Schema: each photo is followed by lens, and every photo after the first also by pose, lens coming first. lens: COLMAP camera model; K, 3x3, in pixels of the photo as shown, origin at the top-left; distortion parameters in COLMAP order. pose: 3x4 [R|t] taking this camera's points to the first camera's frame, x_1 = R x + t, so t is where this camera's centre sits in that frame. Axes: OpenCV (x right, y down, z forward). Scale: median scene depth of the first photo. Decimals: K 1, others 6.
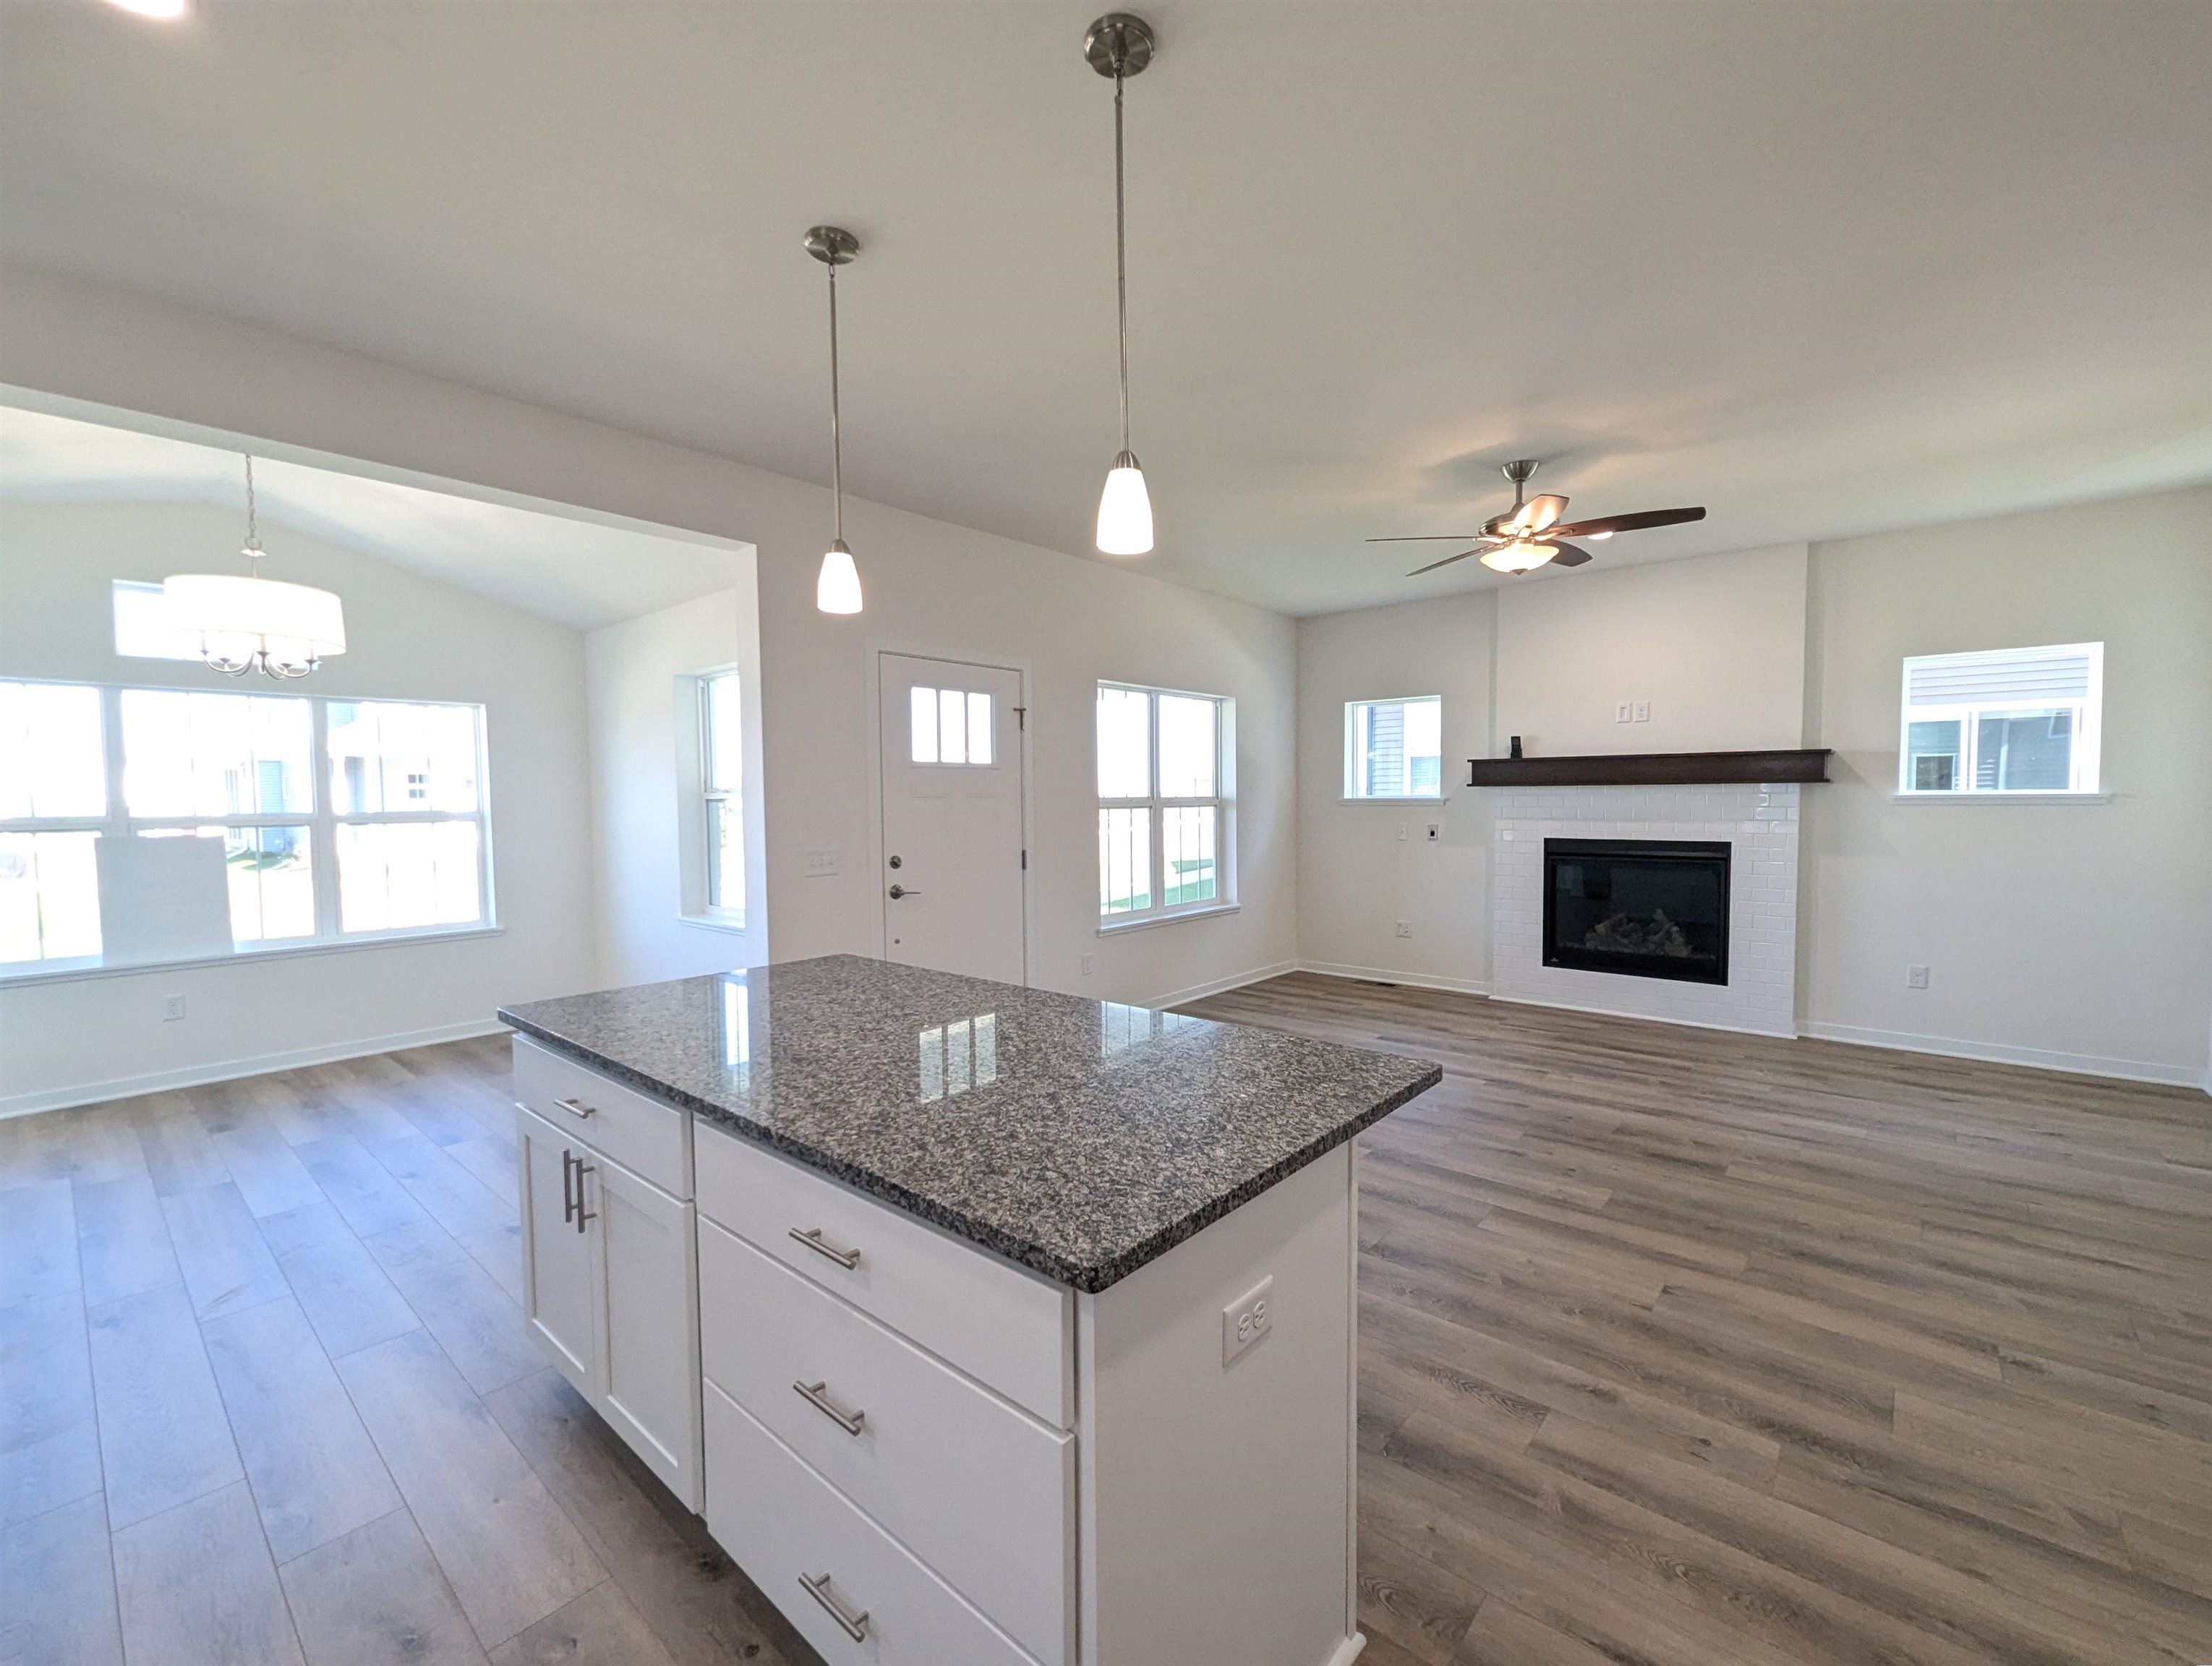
lens RADIAL K [[928.2, 0, 1106.6], [0, 928.2, 842.9], [0, 0, 1]] dist [0.002801, 0.000419]
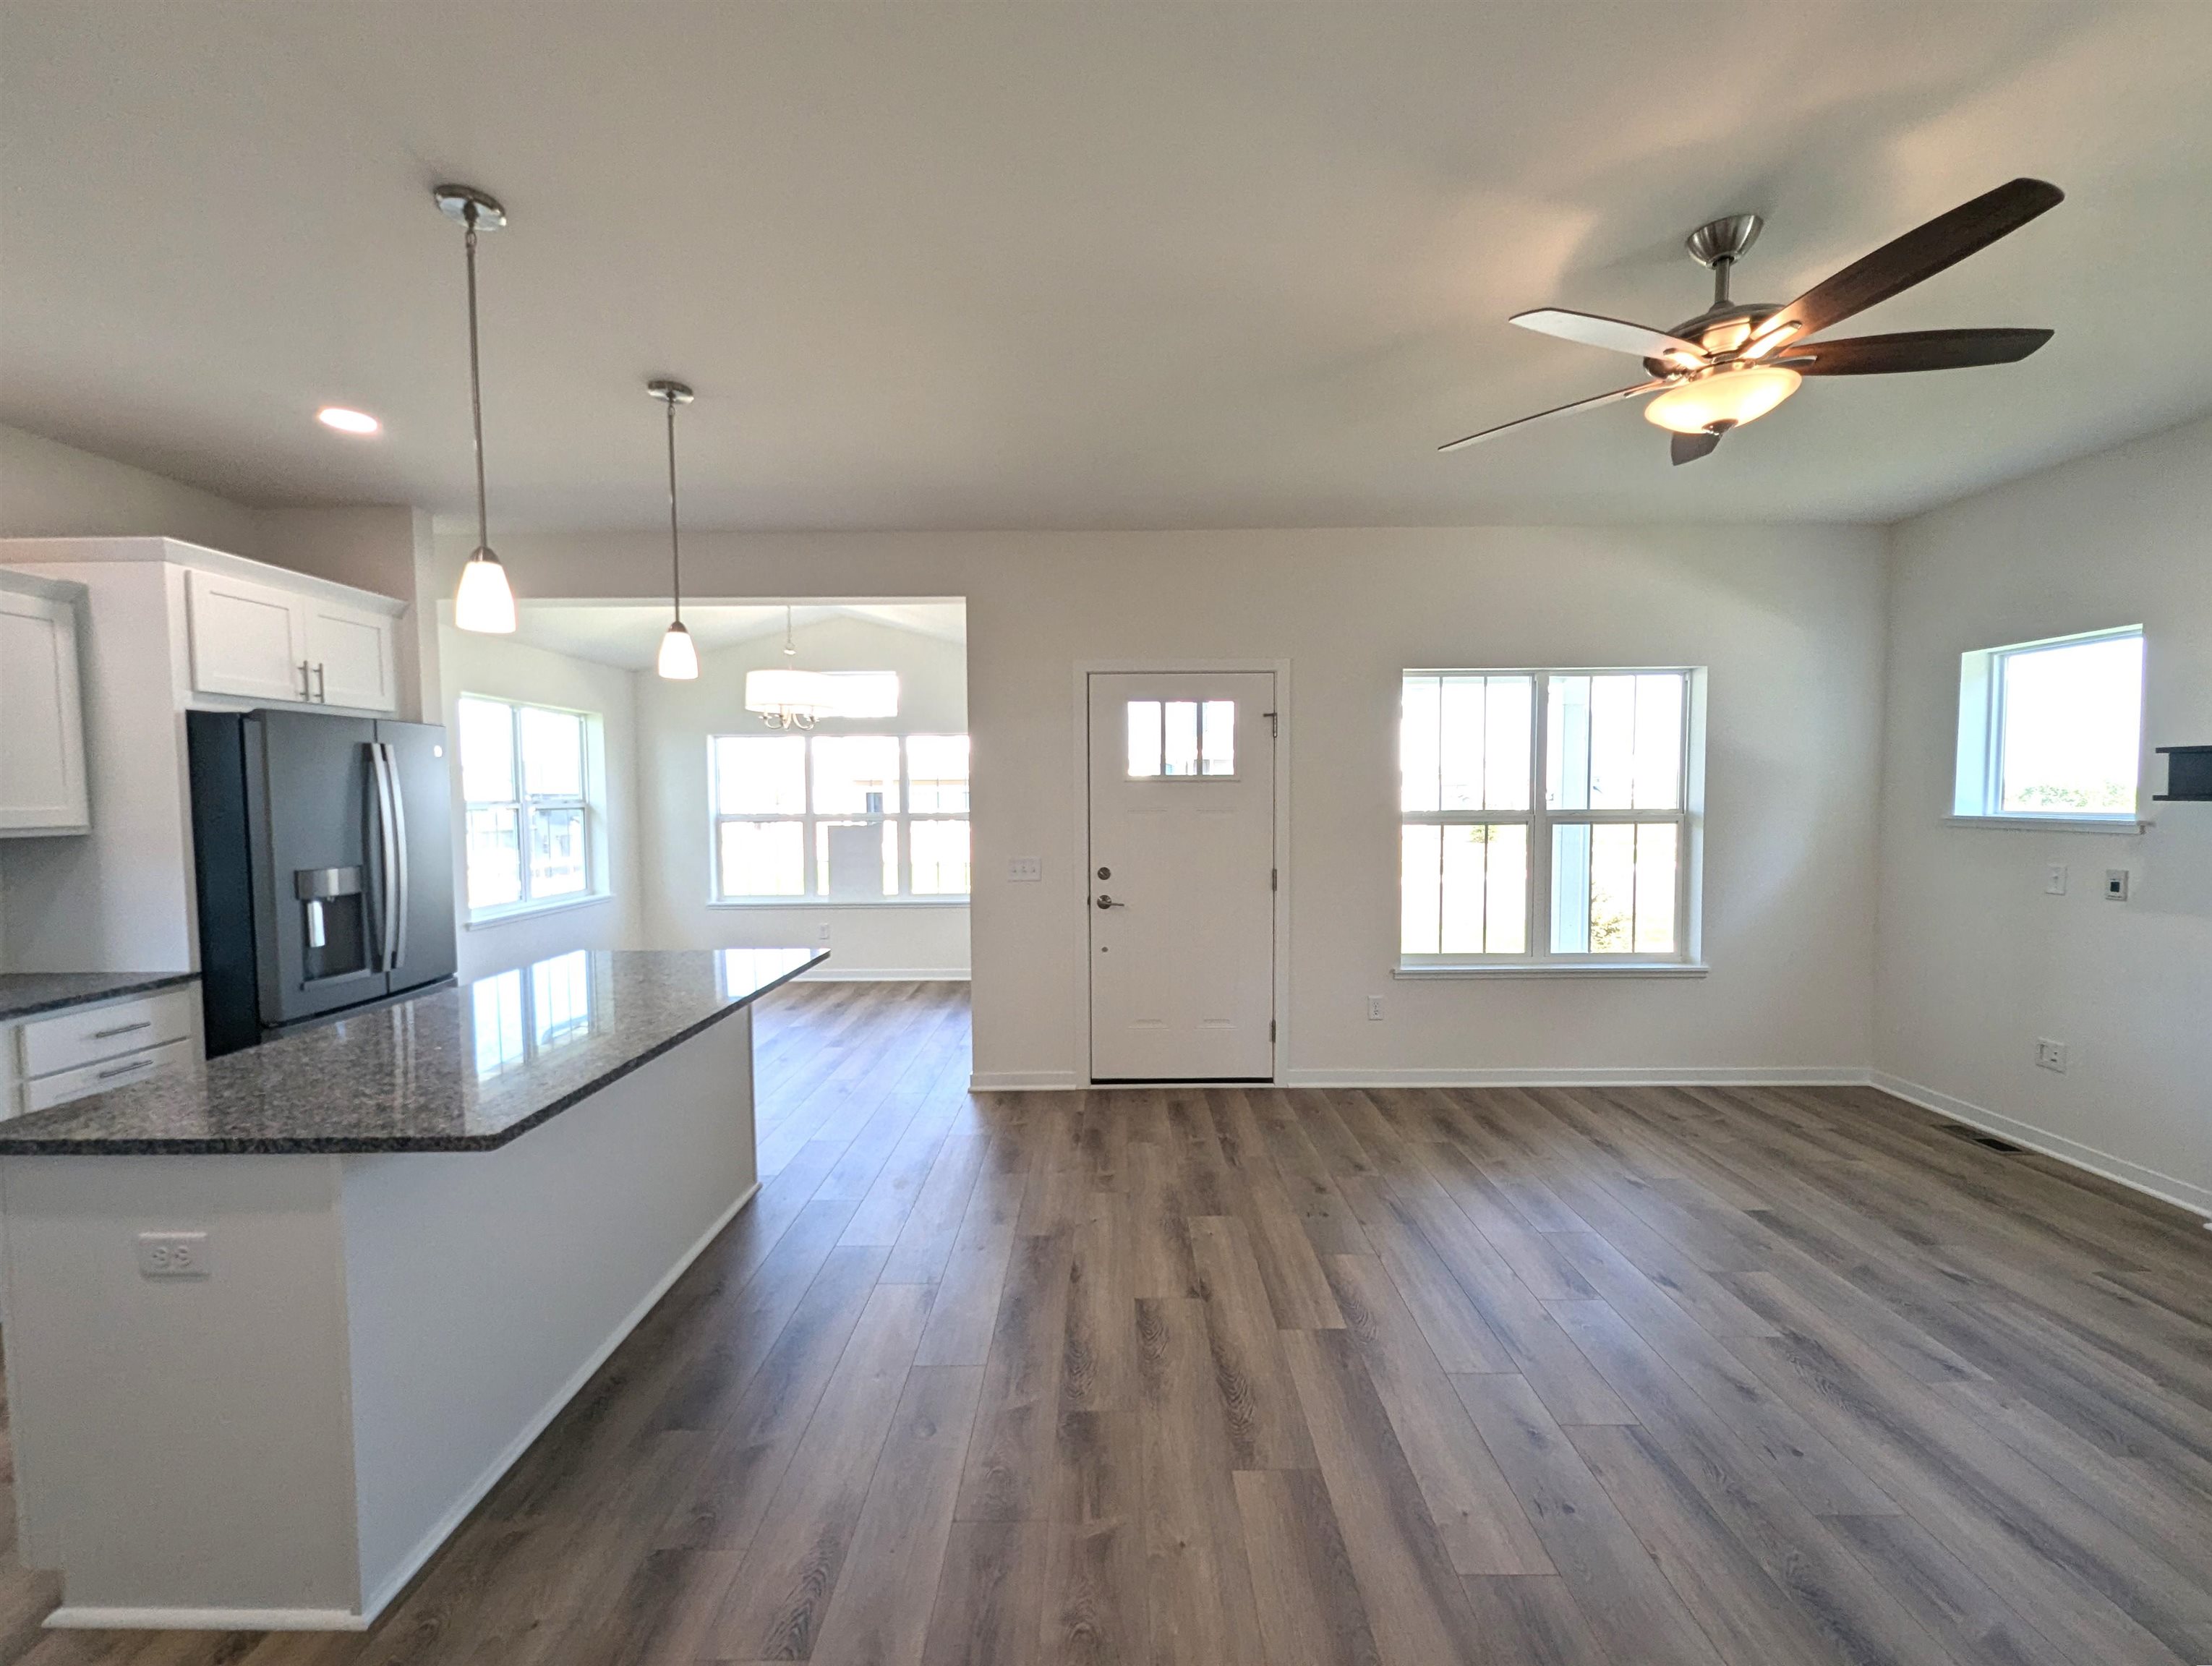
lens RADIAL K [[932.3, 0, 1112.4], [0, 932.3, 841.8], [0, 0, 1]] dist [0.000093, 0.000194]
pose [[0.652177, 0.044501, -0.756759, 0.480049], [-0.037282, 0.998950, 0.026613, -0.036016], [0.757149, 0.010857, 0.653152, 0.276405]]
